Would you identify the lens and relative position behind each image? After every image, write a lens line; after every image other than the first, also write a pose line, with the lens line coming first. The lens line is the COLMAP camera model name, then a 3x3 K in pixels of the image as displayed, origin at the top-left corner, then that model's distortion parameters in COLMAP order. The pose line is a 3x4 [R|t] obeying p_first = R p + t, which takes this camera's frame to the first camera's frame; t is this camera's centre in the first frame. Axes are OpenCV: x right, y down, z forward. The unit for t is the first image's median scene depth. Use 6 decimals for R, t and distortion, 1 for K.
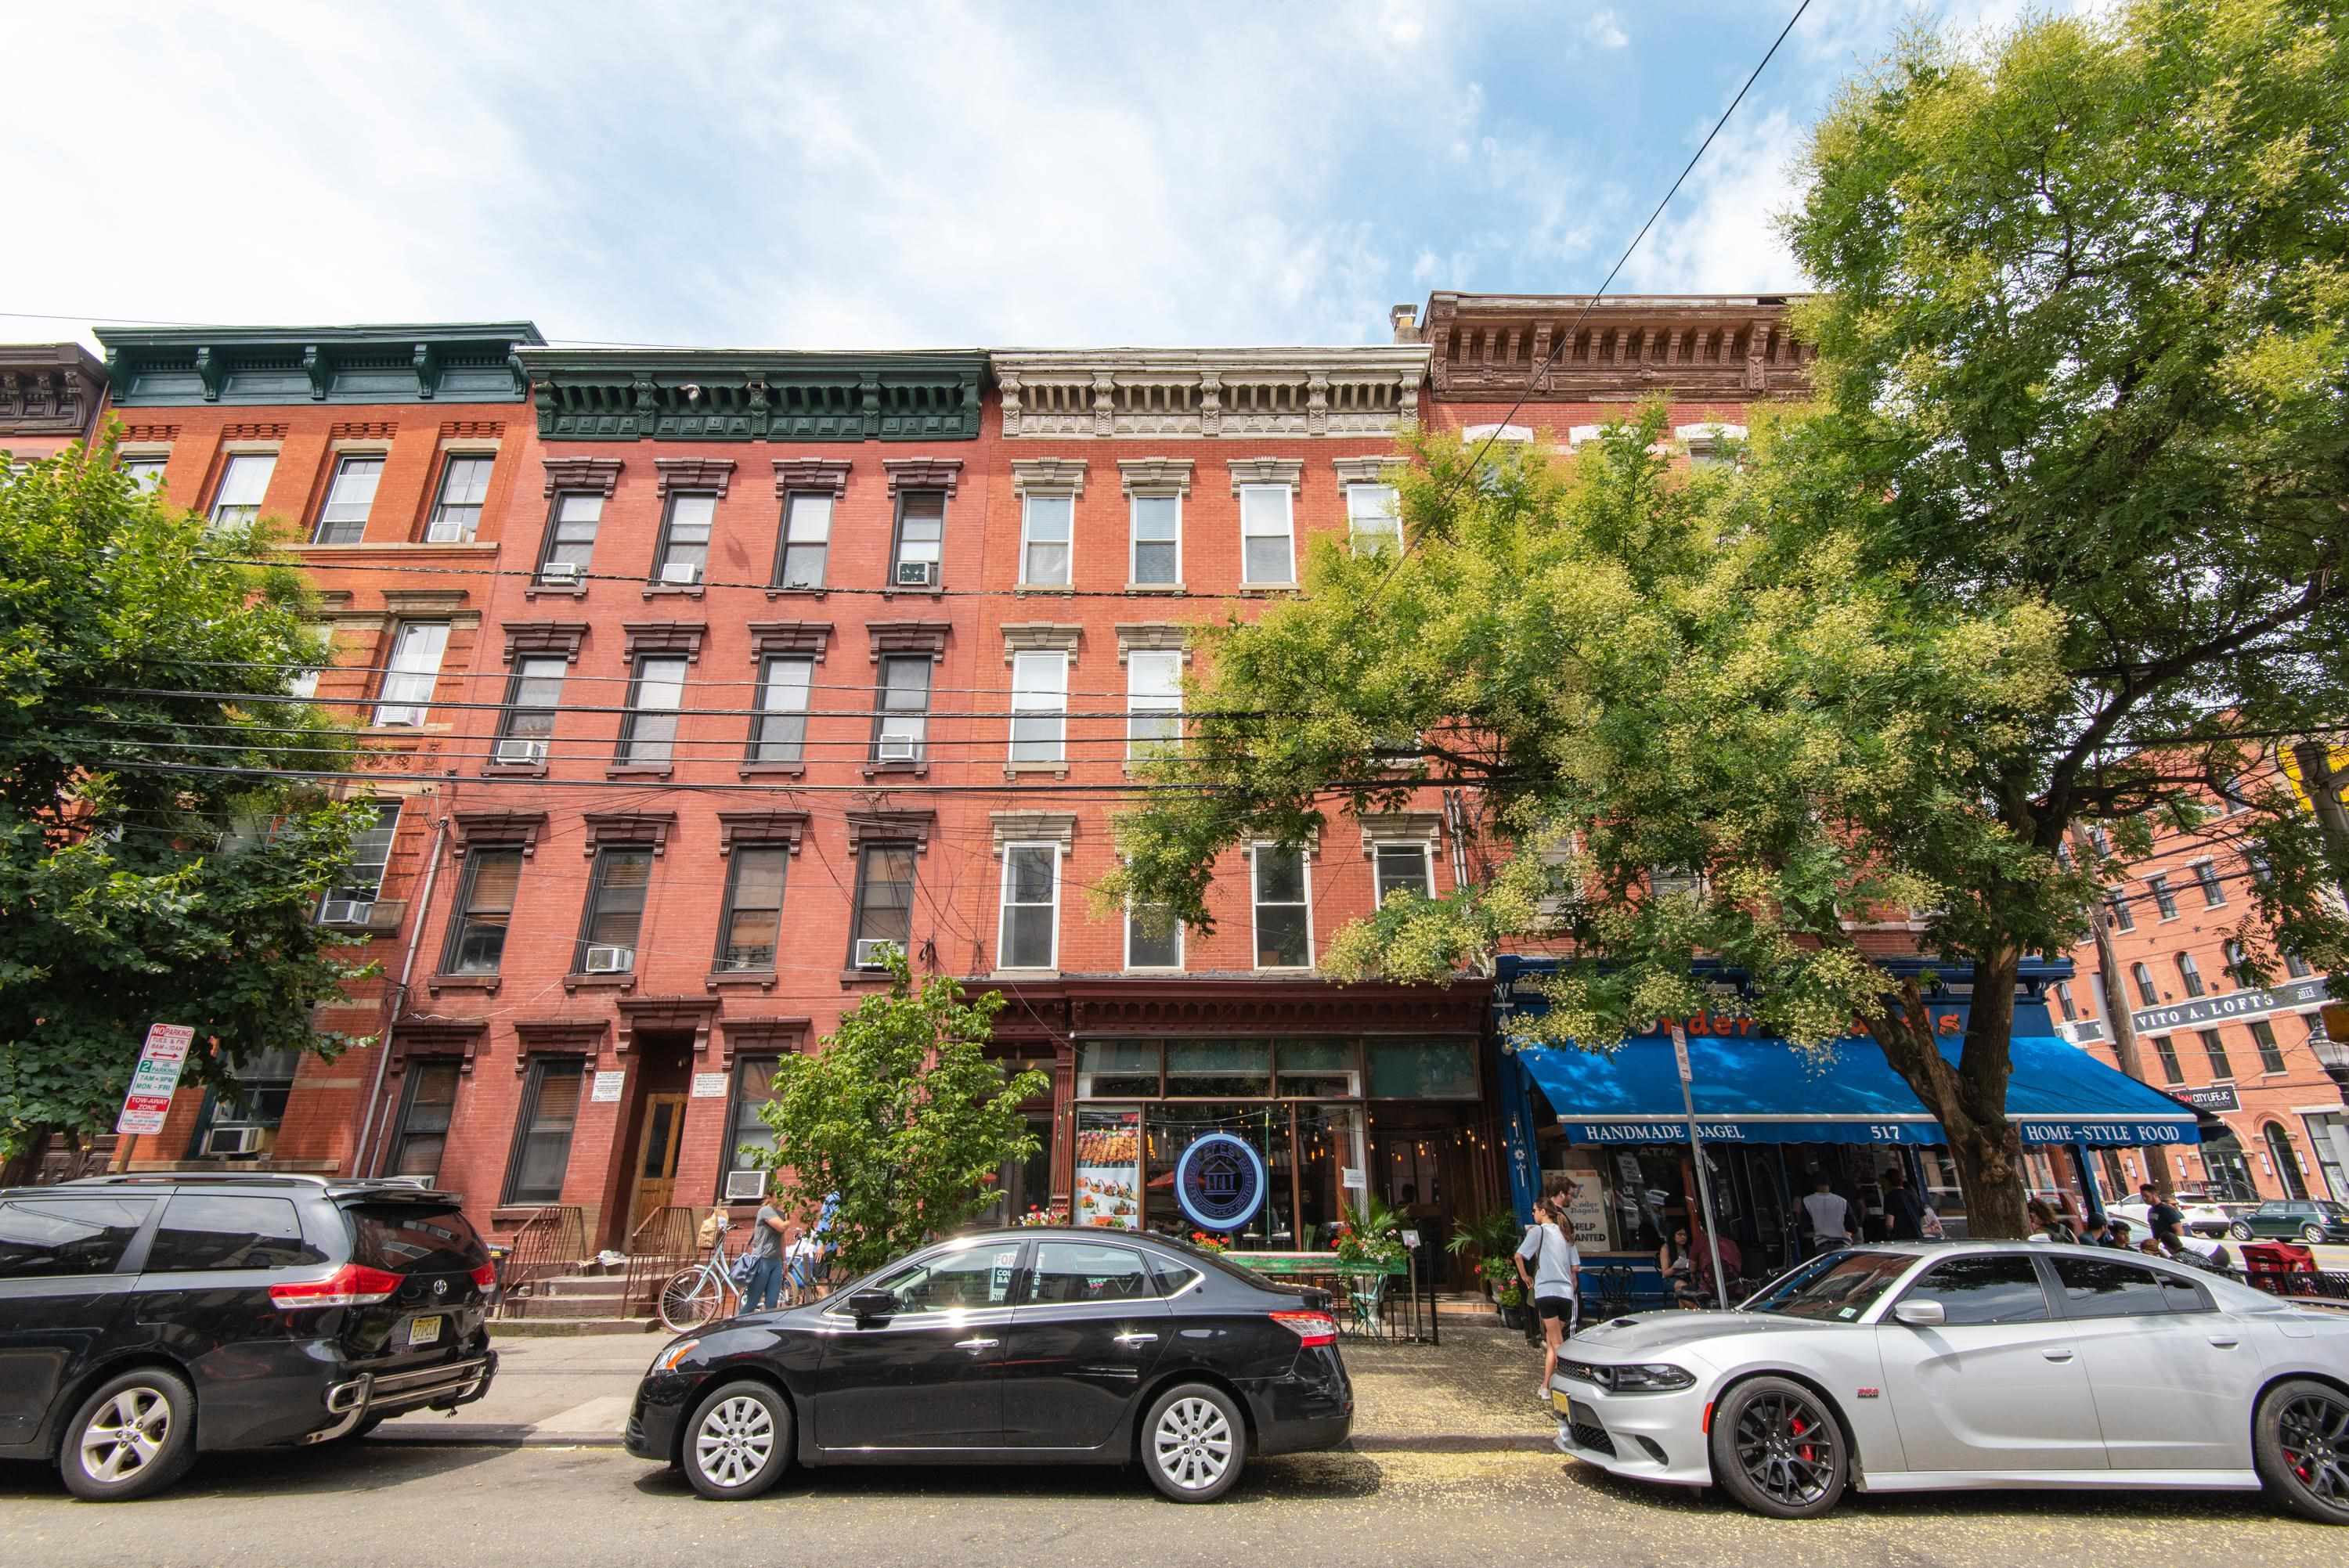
lens RADIAL K [[1099.7, 0, 1180.7], [0, 1099.7, 765.4], [0, 0, 1]] dist [0.043274, -0.022383]
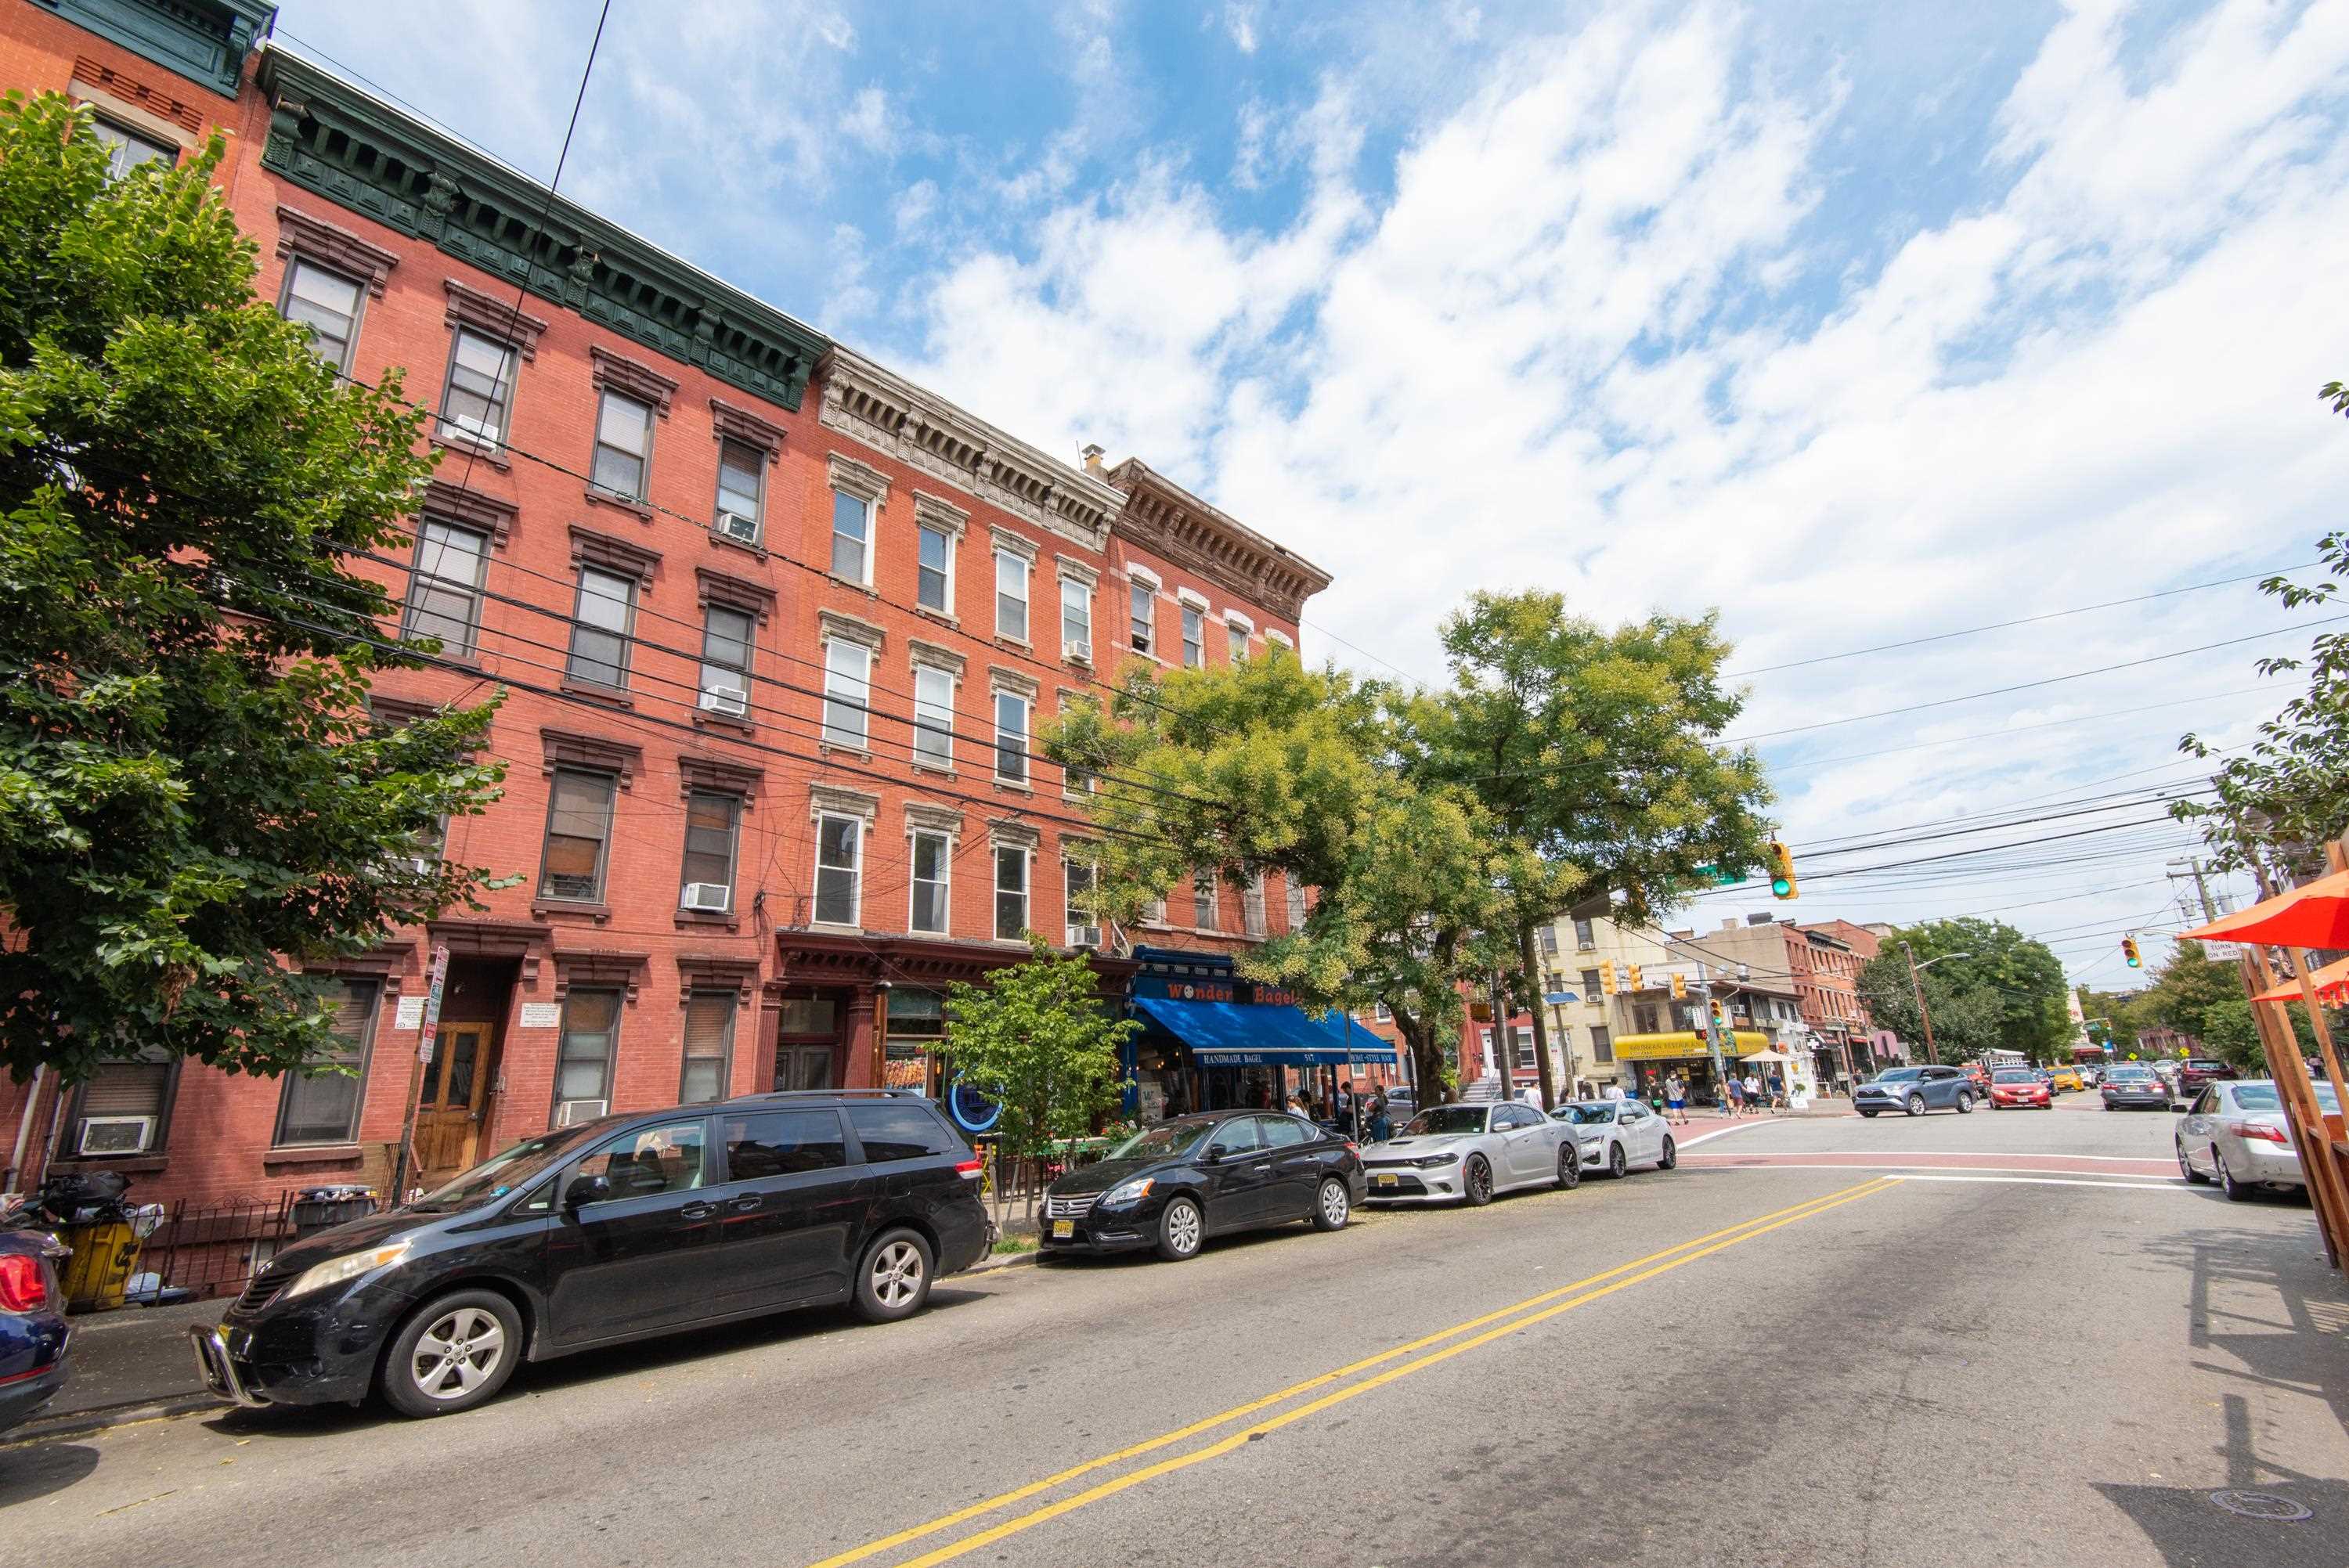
lens RADIAL K [[1065.4, 0, 1182.4], [0, 1065.4, 797.7], [0, 0, 1]] dist [0.030362, -0.020622]
pose [[0.666900, 0.175148, 0.724270, -0.701718], [-0.224592, 0.974029, -0.028745, 0.005725], [-0.710495, -0.143495, 0.688917, -0.008527]]
